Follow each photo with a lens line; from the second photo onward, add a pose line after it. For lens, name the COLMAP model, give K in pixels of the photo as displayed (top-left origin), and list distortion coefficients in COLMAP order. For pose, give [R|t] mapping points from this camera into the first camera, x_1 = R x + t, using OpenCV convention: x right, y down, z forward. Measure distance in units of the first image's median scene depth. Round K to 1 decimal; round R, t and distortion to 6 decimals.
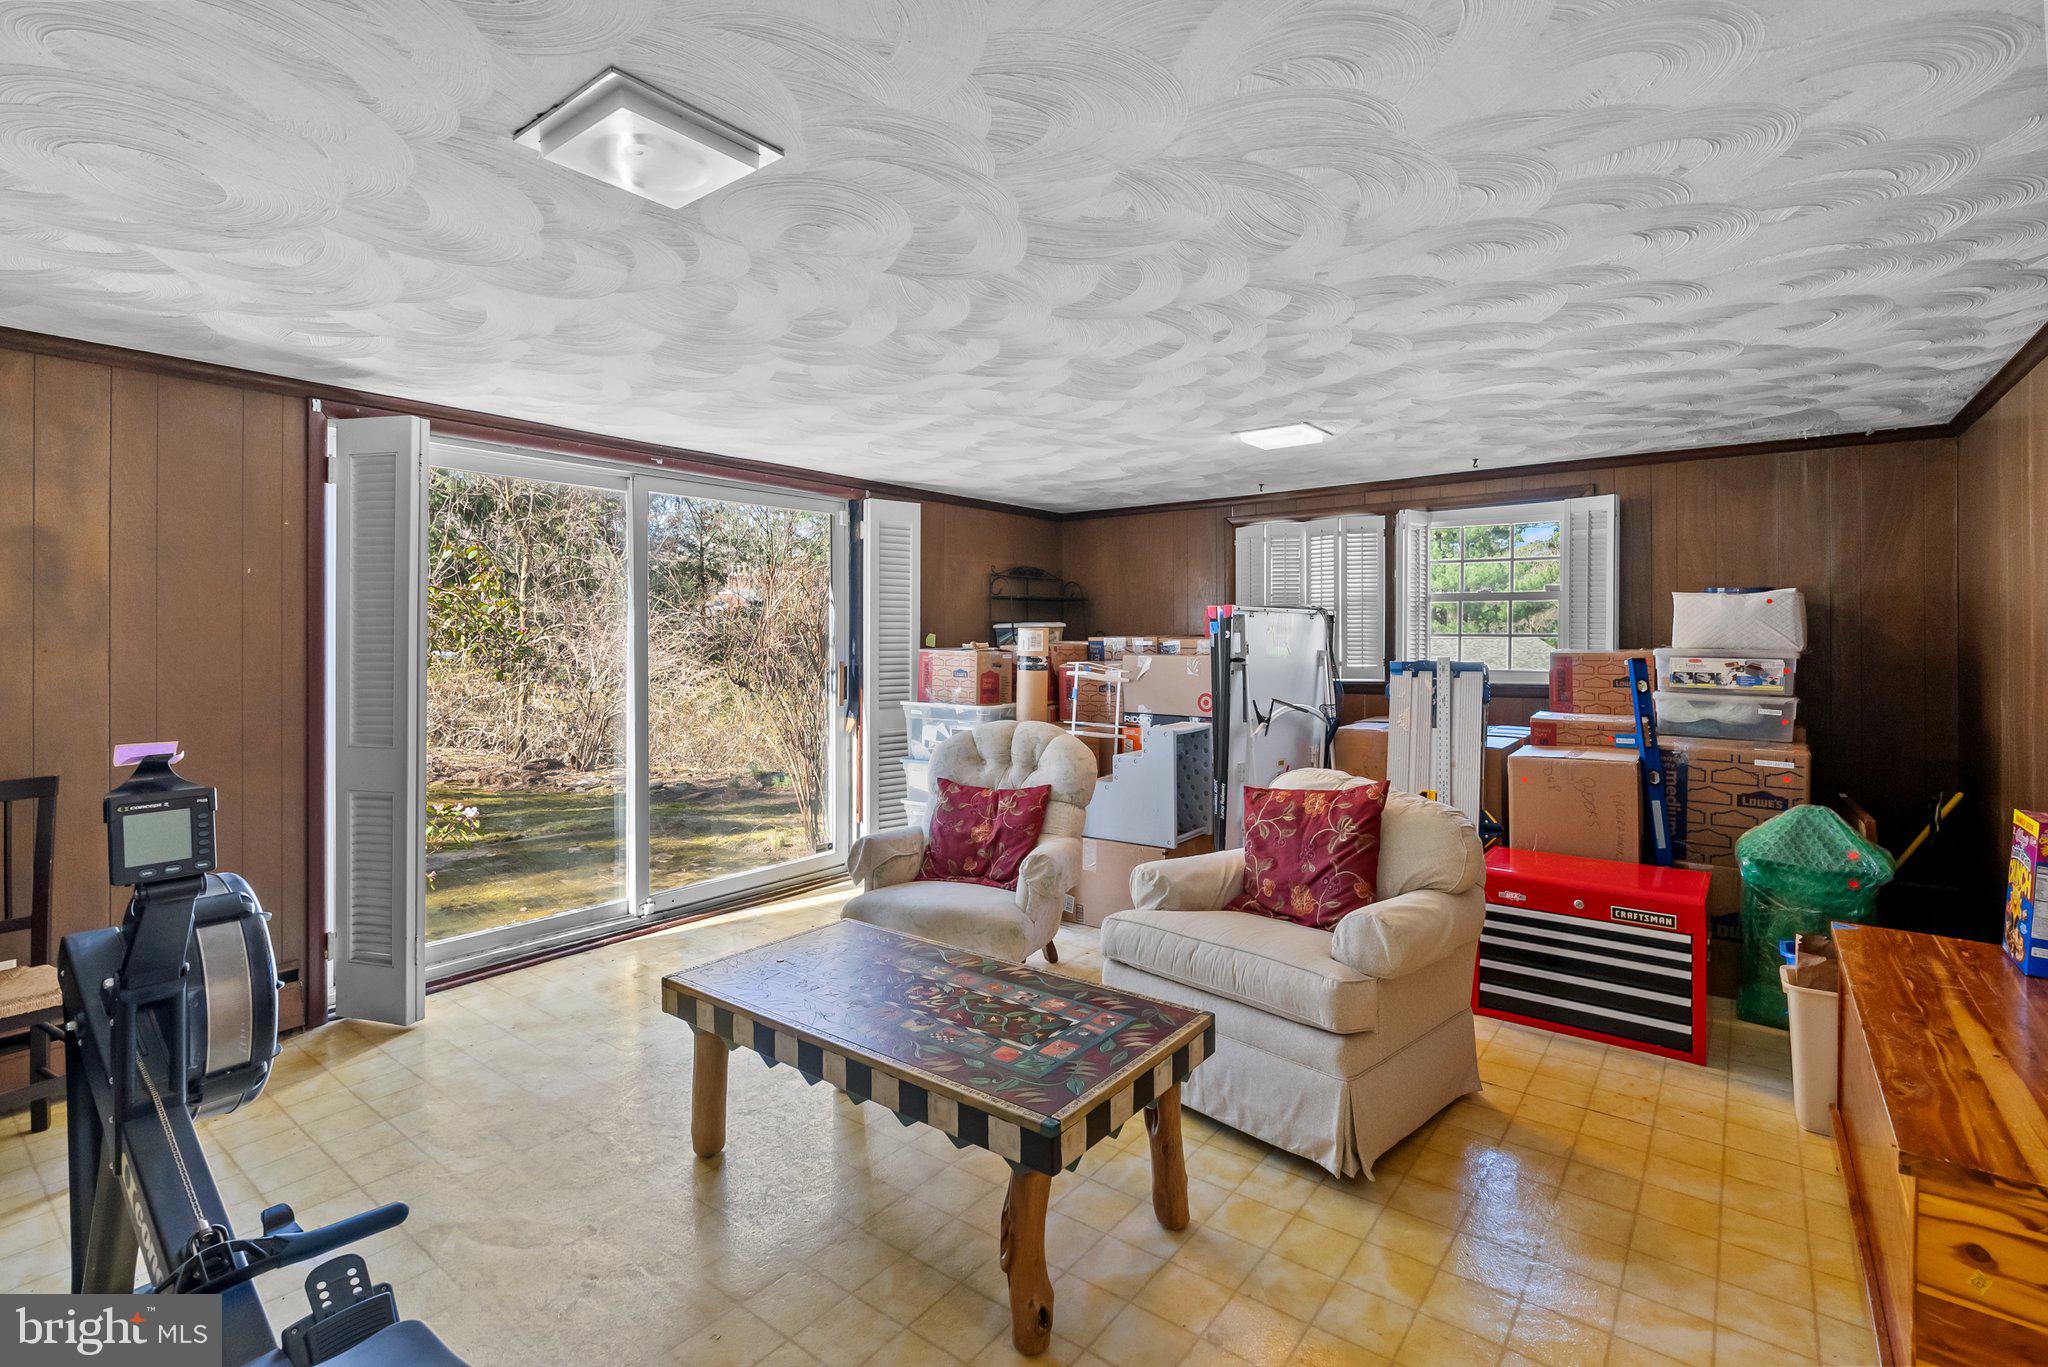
lens RADIAL K [[939.7, 0, 1029.3], [0, 939.7, 650.1], [0, 0, 1]] dist [-0.008417, 0.000681]
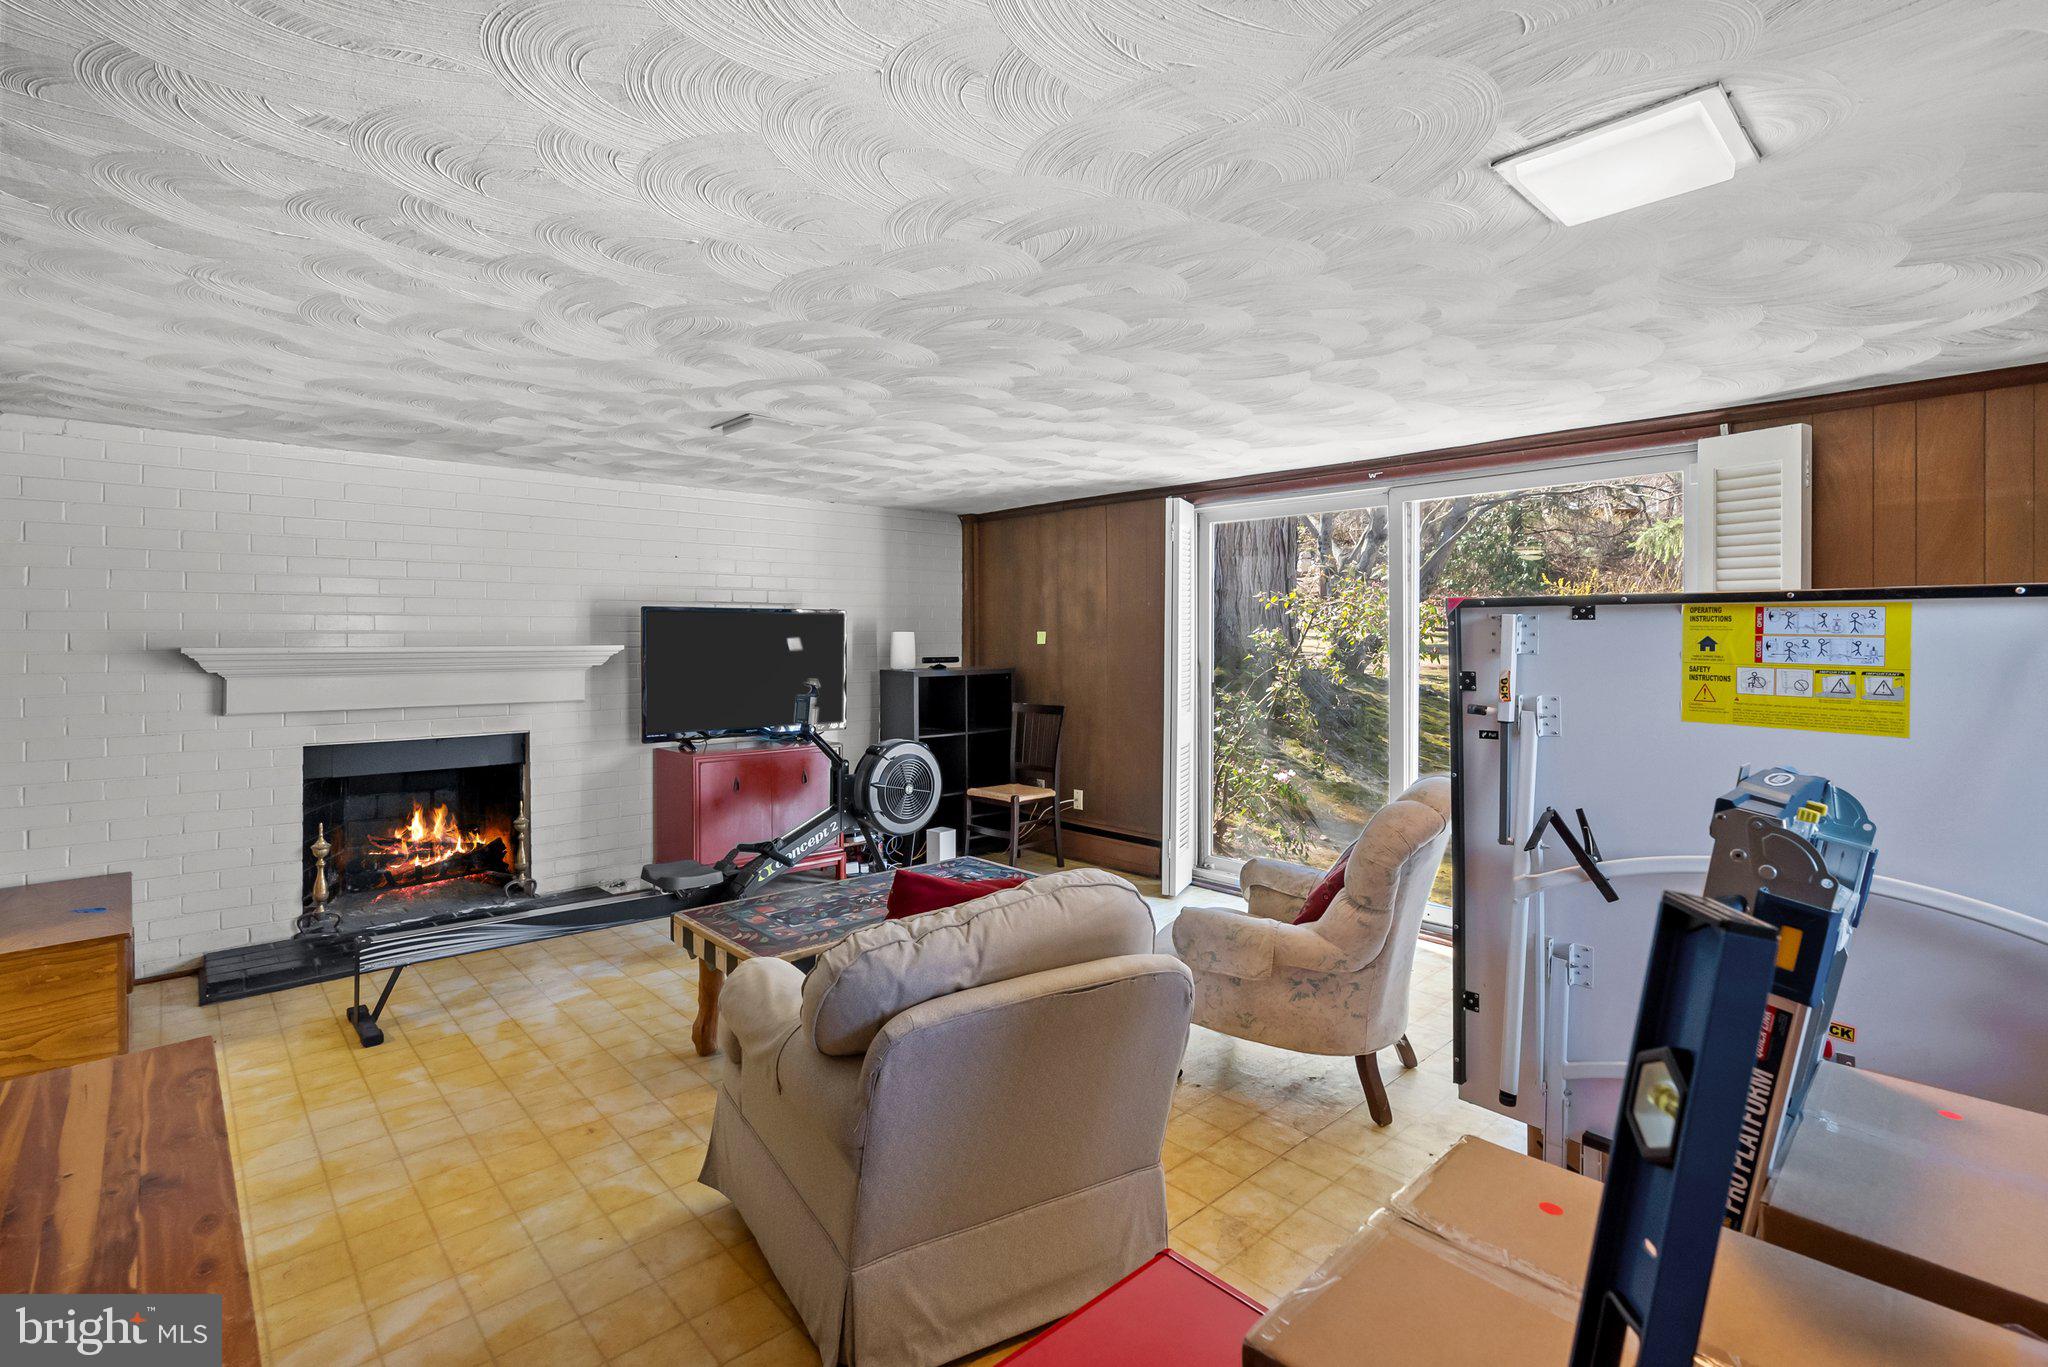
lens RADIAL K [[939.7, 0, 1029.3], [0, 939.7, 650.1], [0, 0, 1]] dist [-0.008417, 0.000681]
pose [[-0.166718, 0.021005, -0.985781, 1.282806], [-0.016958, 0.999564, 0.024167, -0.050952], [0.985859, 0.020746, -0.166289, 1.482223]]
